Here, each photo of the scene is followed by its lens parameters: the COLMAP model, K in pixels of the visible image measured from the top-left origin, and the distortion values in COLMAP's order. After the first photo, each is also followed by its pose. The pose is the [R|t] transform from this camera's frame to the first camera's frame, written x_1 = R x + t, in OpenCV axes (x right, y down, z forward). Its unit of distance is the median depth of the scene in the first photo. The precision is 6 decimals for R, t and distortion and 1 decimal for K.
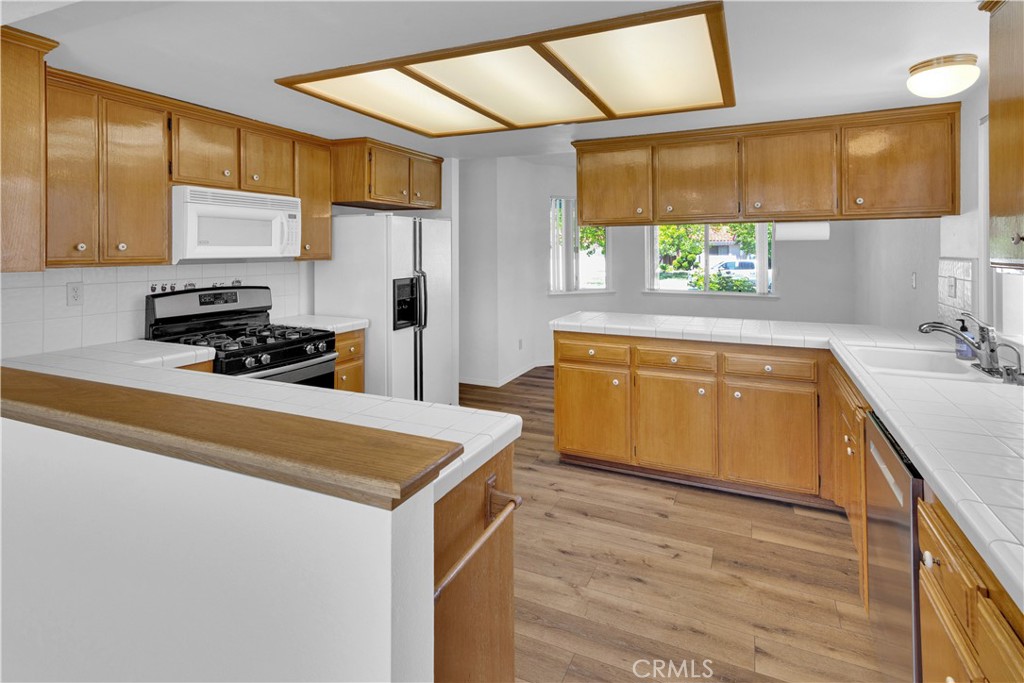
lens RADIAL K [[522.1, 0, 509.1], [0, 522.1, 302.4], [0, 0, 1]] dist [0.003099, 0.000504]
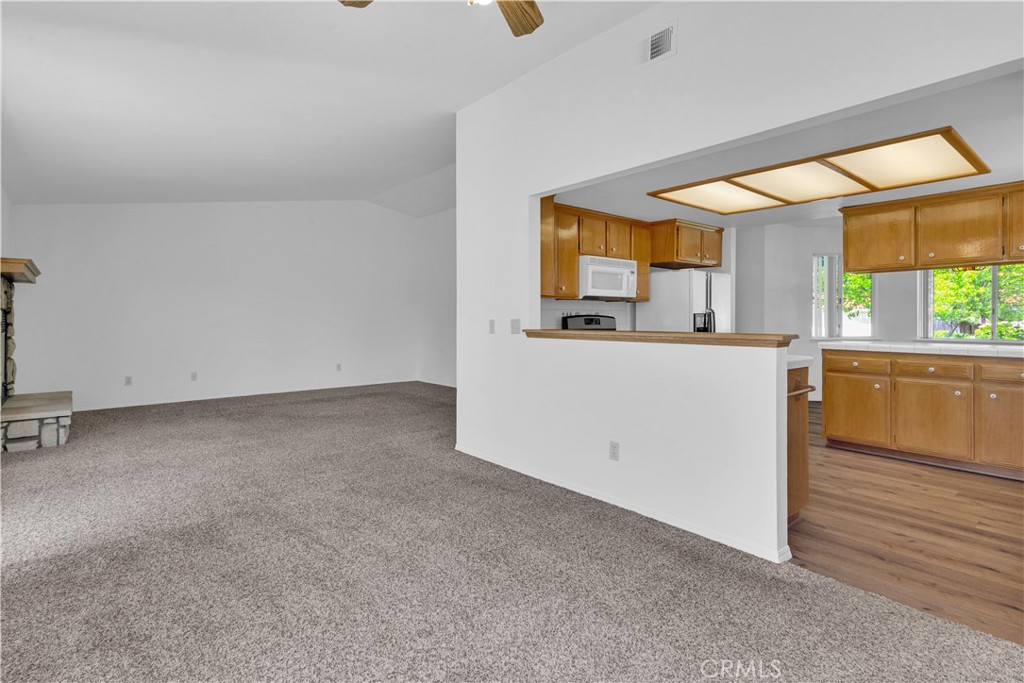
lens RADIAL K [[508.7, 0, 512.0], [0, 508.7, 341.5], [0, 0, 1]] dist [0.003847, 0.000651]
pose [[0.906877, 0.018424, -0.420992, -0.094048], [-0.041234, 0.998129, -0.045143, 0.136585], [0.419373, 0.058298, 0.905940, -0.569914]]
